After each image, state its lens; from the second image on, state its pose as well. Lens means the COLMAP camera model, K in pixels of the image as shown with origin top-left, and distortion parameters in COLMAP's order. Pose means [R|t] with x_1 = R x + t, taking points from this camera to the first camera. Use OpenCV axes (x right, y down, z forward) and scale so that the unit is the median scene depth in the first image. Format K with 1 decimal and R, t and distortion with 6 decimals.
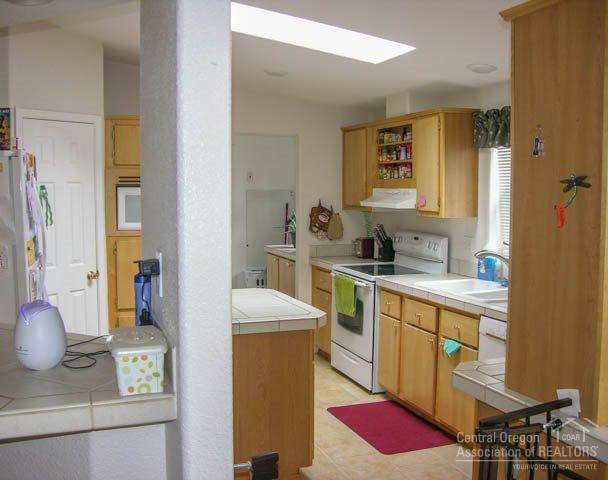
lens RADIAL K [[662.8, 0, 304.0], [0, 662.8, 240.0], [0, 0, 1]] dist [-0.142681, 0.000266]
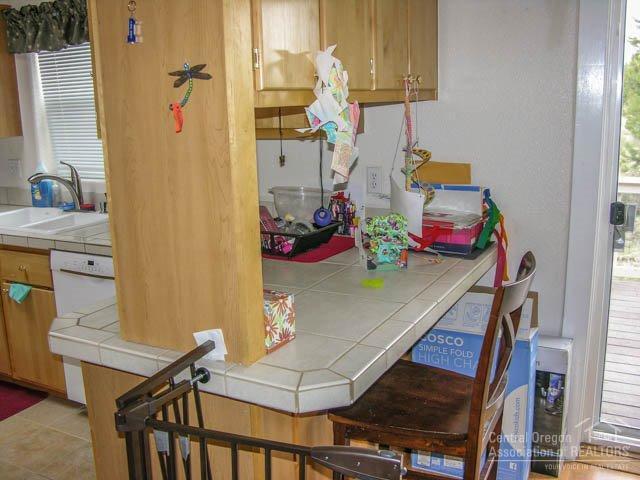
lens RADIAL K [[655.1, 0, 320.0], [0, 655.1, 240.0], [0, 0, 1]] dist [-0.209063, 0.215974]
pose [[0.746414, -0.165215, 0.644647, 0.001016], [0.079913, 0.983935, 0.159641, -0.000931], [-0.660666, -0.067643, 0.747626, 0.113546]]
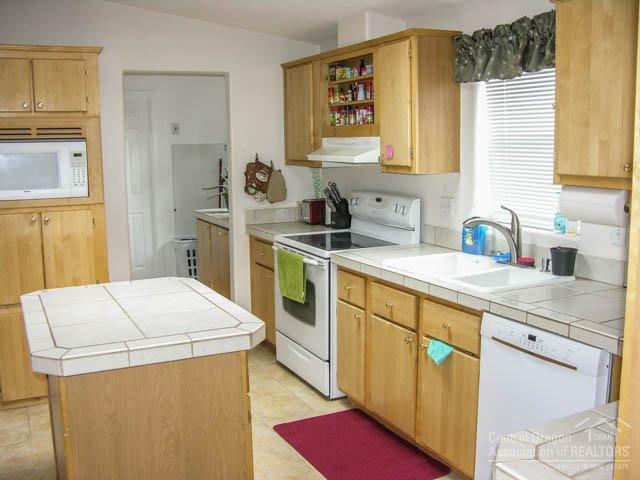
lens RADIAL K [[655.1, 0, 320.0], [0, 655.1, 240.0], [0, 0, 1]] dist [-0.209063, 0.215974]
pose [[0.993714, -0.031312, 0.107480, 0.014541], [0.023827, 0.997246, 0.070232, -0.012244], [-0.109383, -0.067229, 0.991724, 0.243608]]
